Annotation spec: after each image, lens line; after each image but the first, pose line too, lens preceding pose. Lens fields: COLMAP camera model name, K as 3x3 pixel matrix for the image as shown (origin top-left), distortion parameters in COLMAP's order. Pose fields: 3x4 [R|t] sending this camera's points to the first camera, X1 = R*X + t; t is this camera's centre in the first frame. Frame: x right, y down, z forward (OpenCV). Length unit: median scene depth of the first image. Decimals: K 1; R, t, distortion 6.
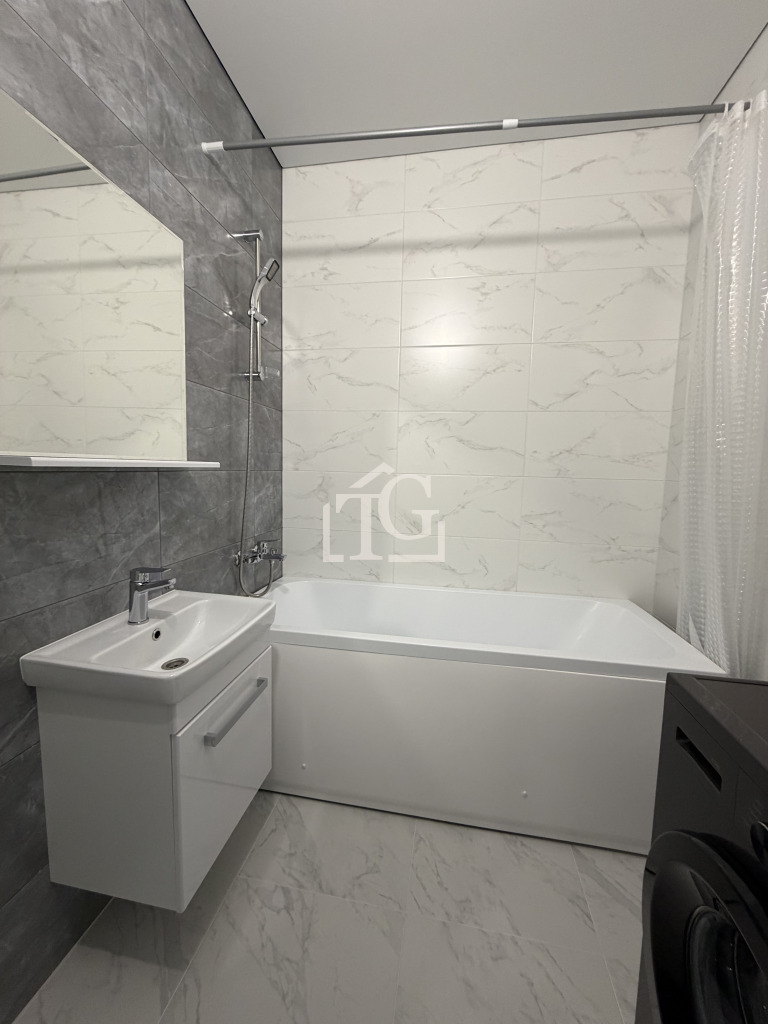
lens RADIAL K [[407.0, 0, 382.6], [0, 407.0, 510.3], [0, 0, 1]] dist [0.000402, -0.000091]
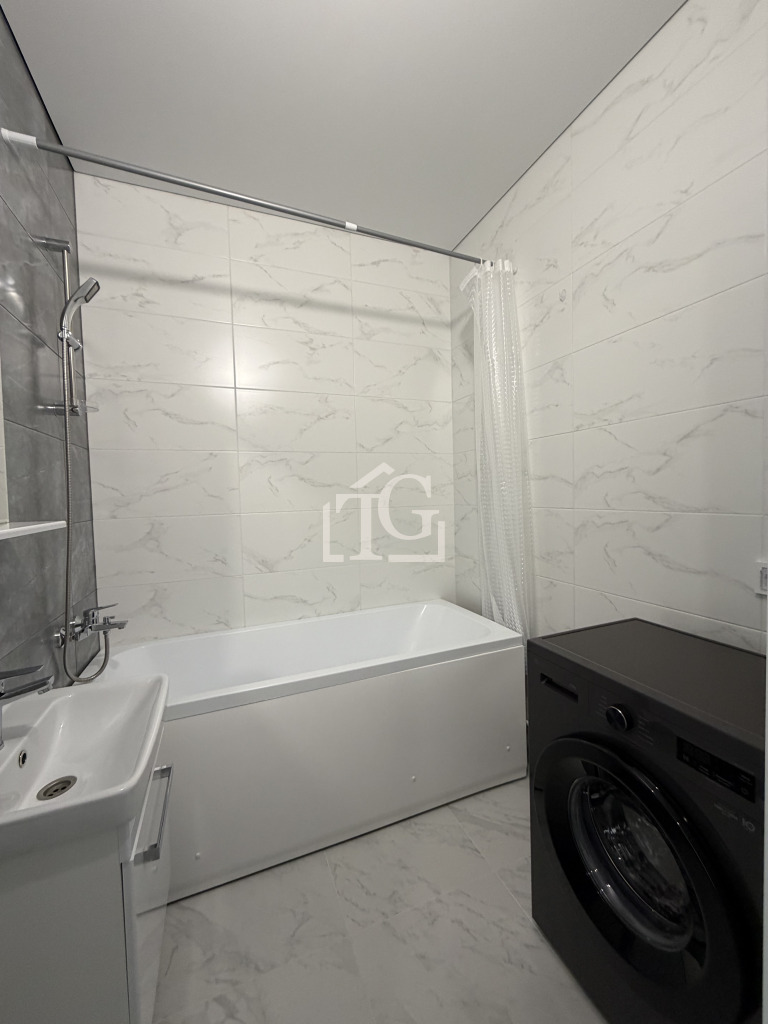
lens RADIAL K [[407.0, 0, 382.6], [0, 407.0, 510.3], [0, 0, 1]] dist [0.000402, -0.000091]
pose [[0.845558, -0.069944, 0.529282, -0.286945], [0.103260, 0.994087, -0.033596, -0.044816], [-0.523802, 0.083061, 0.847781, -0.016578]]
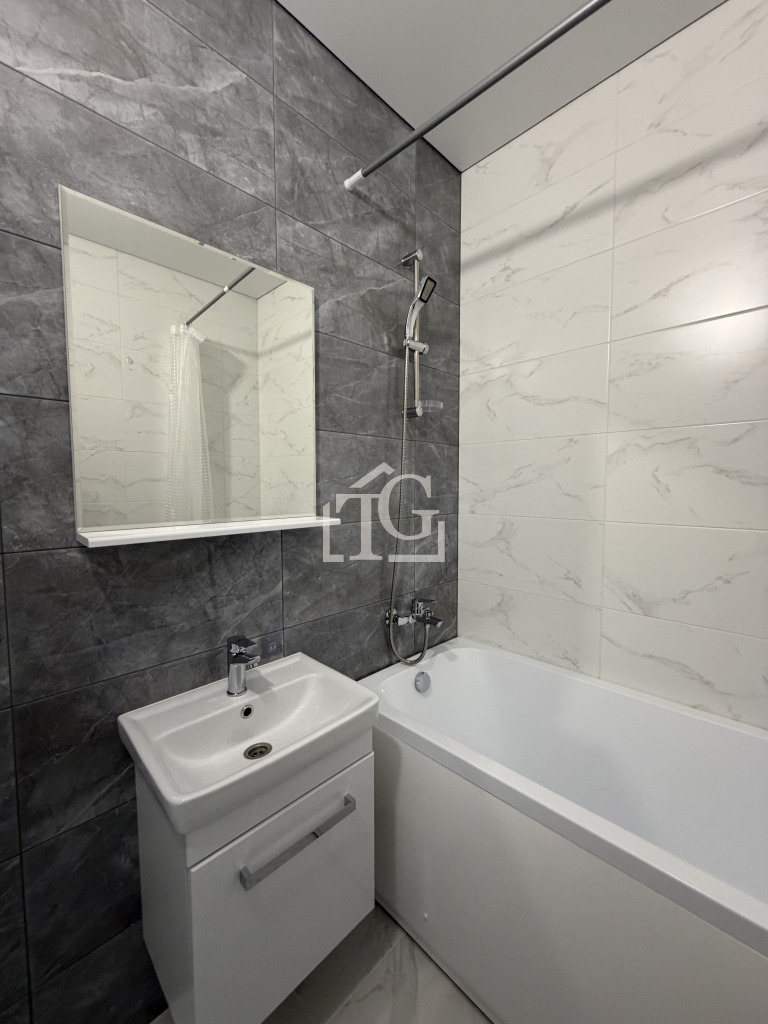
lens RADIAL K [[407.0, 0, 382.6], [0, 407.0, 510.3], [0, 0, 1]] dist [0.000402, -0.000091]
pose [[0.819470, 0.008425, -0.573060, 0.180135], [-0.036036, 0.998671, -0.036849, -0.103683], [0.571988, 0.050847, 0.818685, 0.313700]]
